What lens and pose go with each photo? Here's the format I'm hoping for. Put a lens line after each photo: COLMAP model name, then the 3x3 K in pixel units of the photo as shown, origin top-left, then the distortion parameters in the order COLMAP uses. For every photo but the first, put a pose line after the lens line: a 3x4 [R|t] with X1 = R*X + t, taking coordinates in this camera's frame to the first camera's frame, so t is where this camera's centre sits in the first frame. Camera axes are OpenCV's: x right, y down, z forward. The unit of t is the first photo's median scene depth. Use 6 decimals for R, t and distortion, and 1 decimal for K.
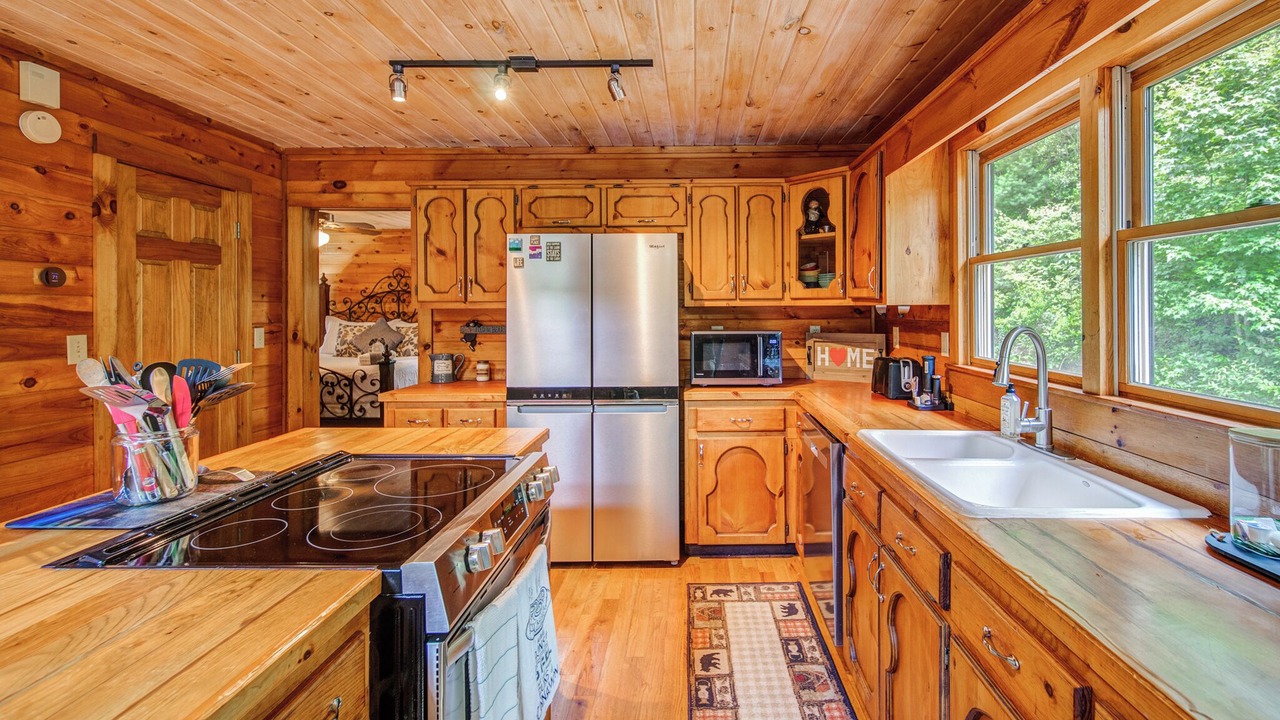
lens RADIAL K [[573.9, 0, 693.7], [0, 573.9, 305.6], [0, 0, 1]] dist [0.000540, 0.000013]
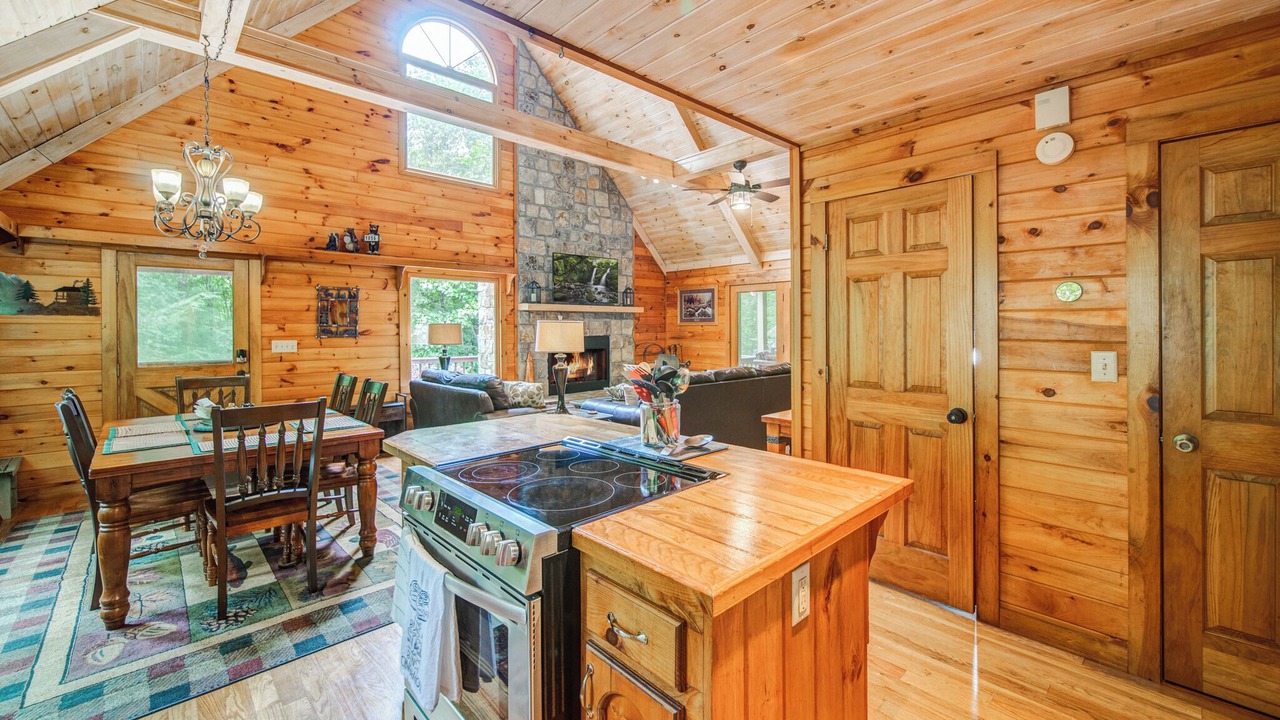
lens RADIAL K [[518.3, 0, 639.0], [0, 518.3, 331.5], [0, 0, 1]] dist [-0.000301, -0.000044]
pose [[-0.728394, 0.013429, -0.685026, 0.043437], [0.012078, 0.999904, 0.006759, 0.003277], [0.685052, -0.003351, -0.728487, 0.873887]]
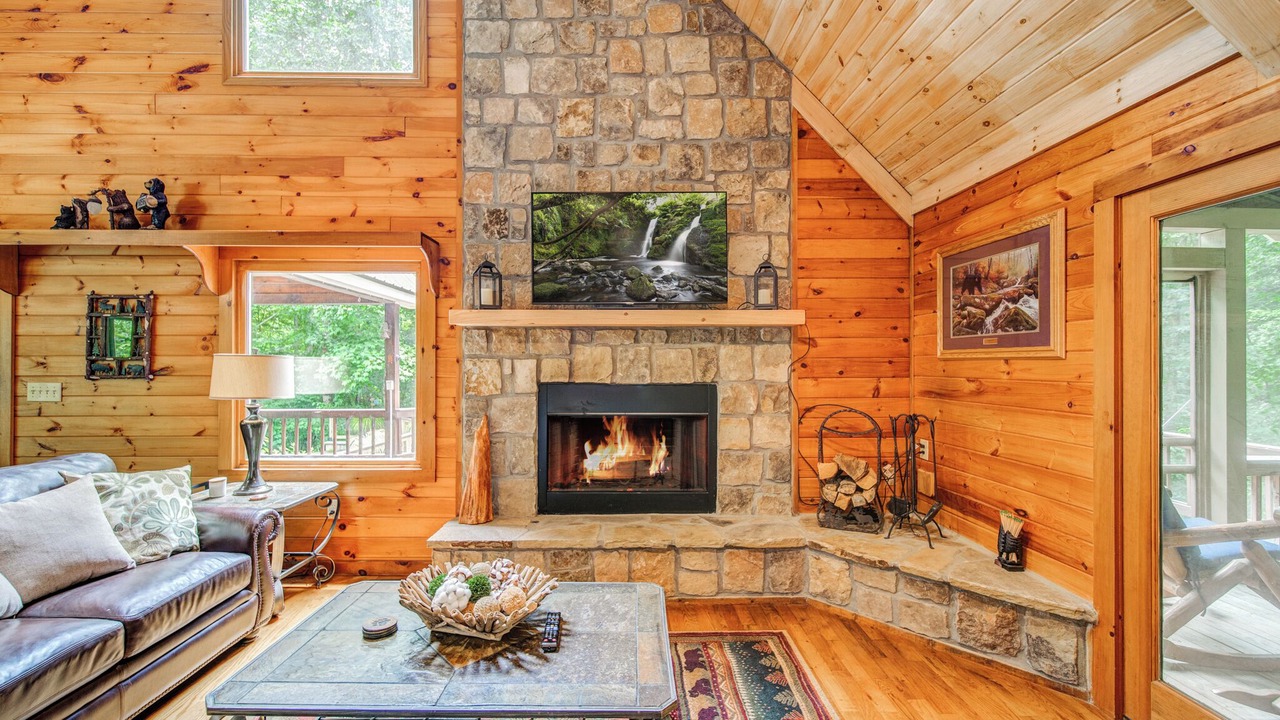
lens RADIAL K [[510.6, 0, 628.0], [0, 510.6, 362.8], [0, 0, 1]] dist [-0.000216, -0.000589]
pose [[-0.999915, 0.005528, -0.011768, -1.469420], [0.005599, 0.999966, -0.006041, 0.002230], [0.011735, -0.006106, -0.999913, -0.091688]]
